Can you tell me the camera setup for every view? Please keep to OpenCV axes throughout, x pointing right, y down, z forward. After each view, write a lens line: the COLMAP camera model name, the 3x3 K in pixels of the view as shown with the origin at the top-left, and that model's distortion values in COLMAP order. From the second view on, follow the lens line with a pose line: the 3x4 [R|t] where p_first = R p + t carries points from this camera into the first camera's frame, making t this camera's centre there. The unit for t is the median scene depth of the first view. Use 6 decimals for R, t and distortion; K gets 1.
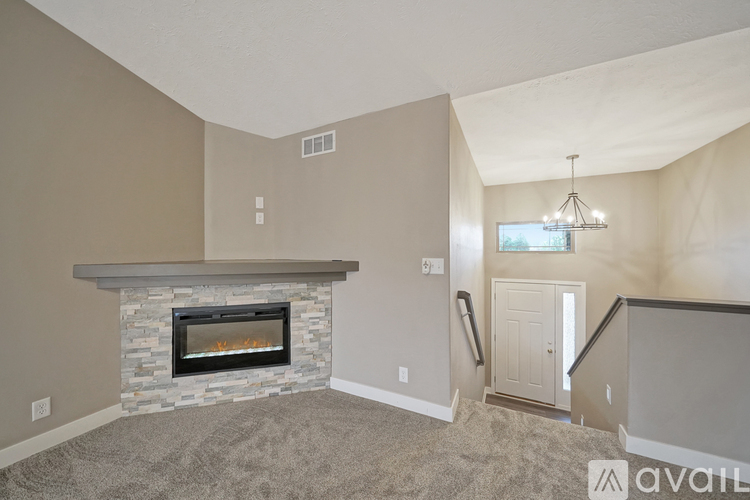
lens RADIAL K [[268.4, 0, 378.2], [0, 268.4, 248.1], [0, 0, 1]] dist [-0.001485, -0.000037]
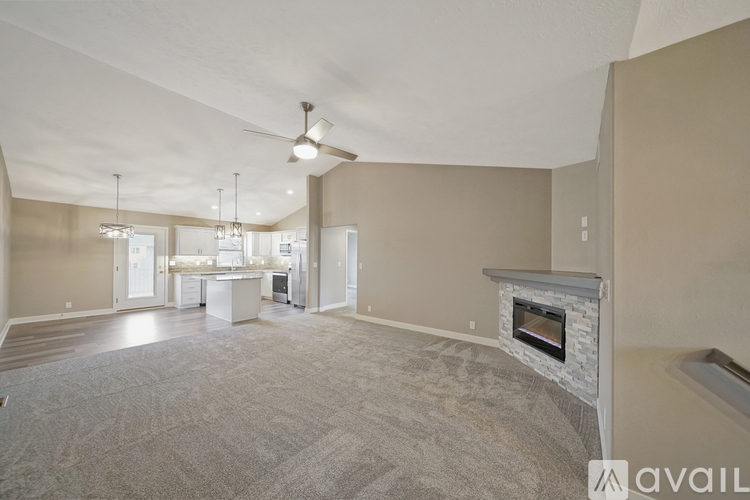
lens RADIAL K [[268.4, 0, 377.9], [0, 268.4, 255.5], [0, 0, 1]] dist [-0.001485, -0.000037]
pose [[-0.190447, -0.006054, -0.981679, 0.962088], [-0.002042, 0.999981, -0.005771, -0.024522], [0.981695, 0.000906, -0.190456, 0.429360]]
